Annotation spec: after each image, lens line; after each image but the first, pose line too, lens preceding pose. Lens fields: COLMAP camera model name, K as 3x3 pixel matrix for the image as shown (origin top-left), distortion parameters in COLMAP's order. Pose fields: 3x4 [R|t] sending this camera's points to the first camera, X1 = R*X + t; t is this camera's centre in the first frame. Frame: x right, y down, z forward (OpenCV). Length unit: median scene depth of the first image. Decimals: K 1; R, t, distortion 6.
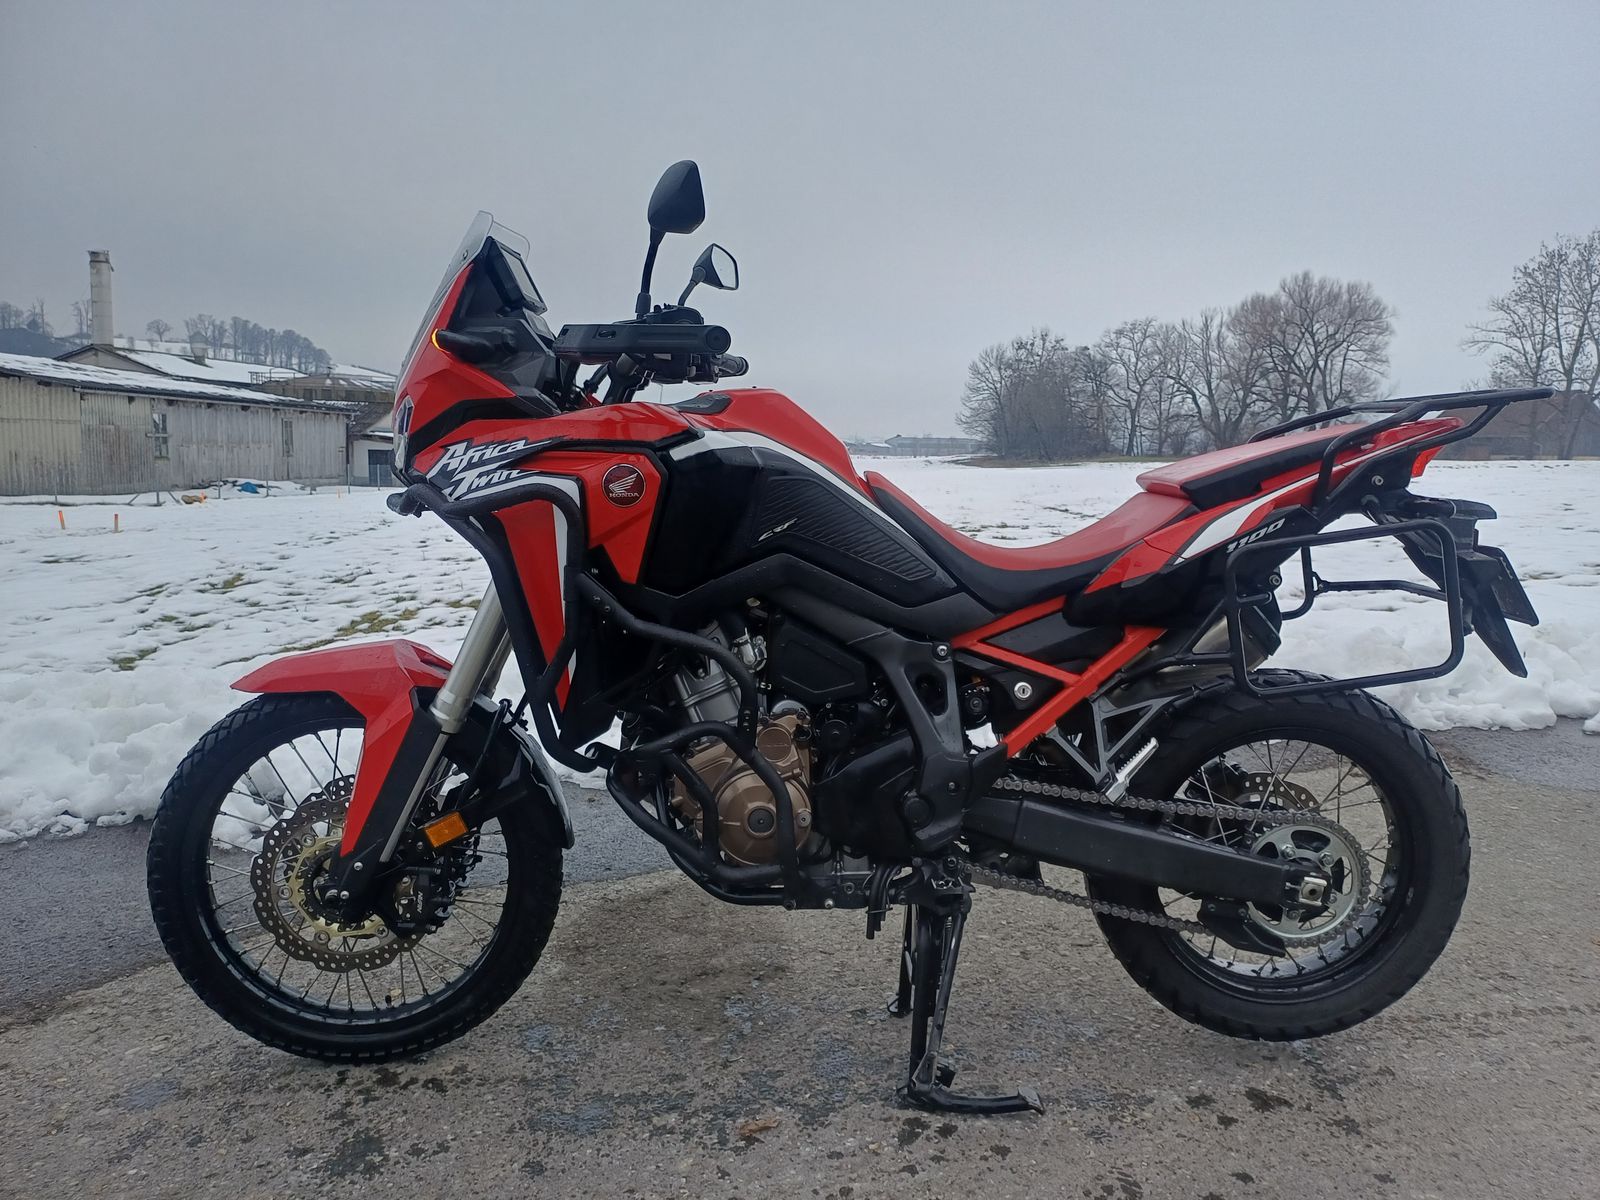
lens RADIAL K [[1122.1, 0, 824.1], [0, 1122.1, 581.1], [0, 0, 1]] dist [0.072606, -0.060507]
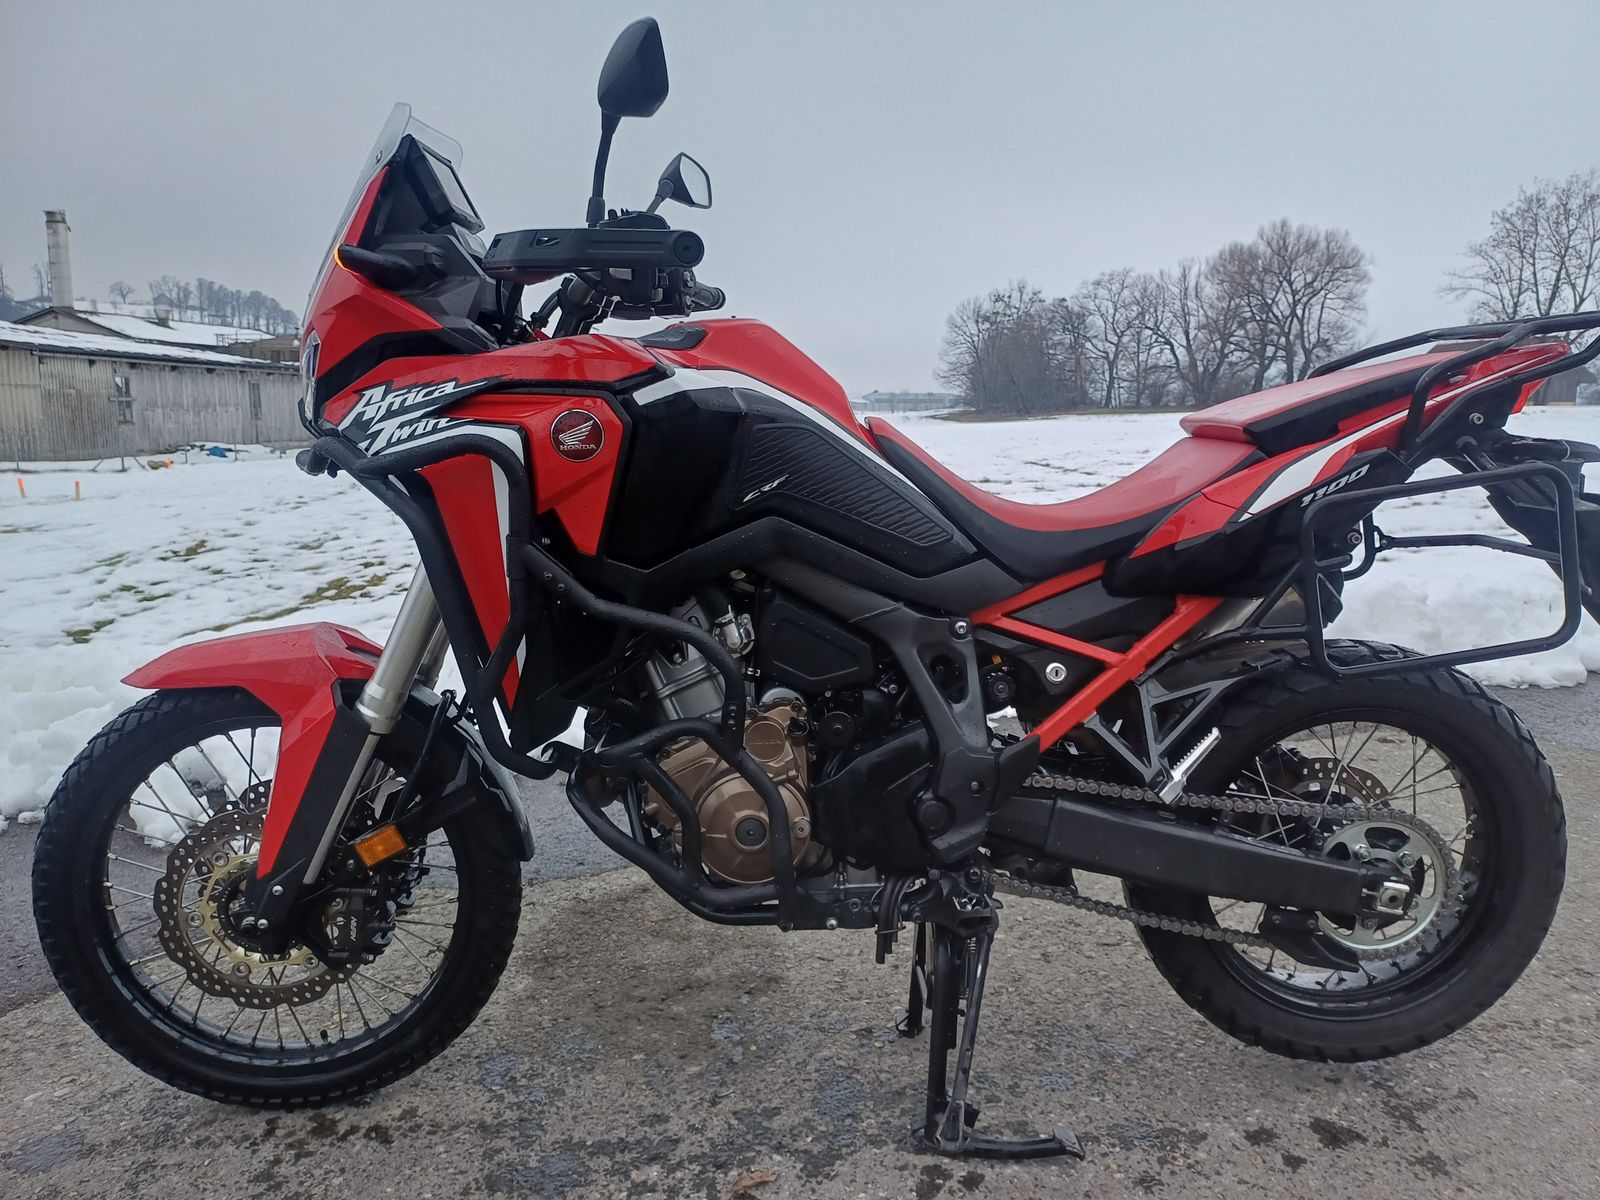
lens RADIAL K [[1122.1, 0, 824.1], [0, 1122.1, 581.1], [0, 0, 1]] dist [0.072606, -0.060507]
pose [[0.999720, -0.015828, 0.017562, -0.011762], [0.015150, 0.999159, 0.038098, -0.006335], [-0.018151, -0.037821, 0.999120, 0.143949]]
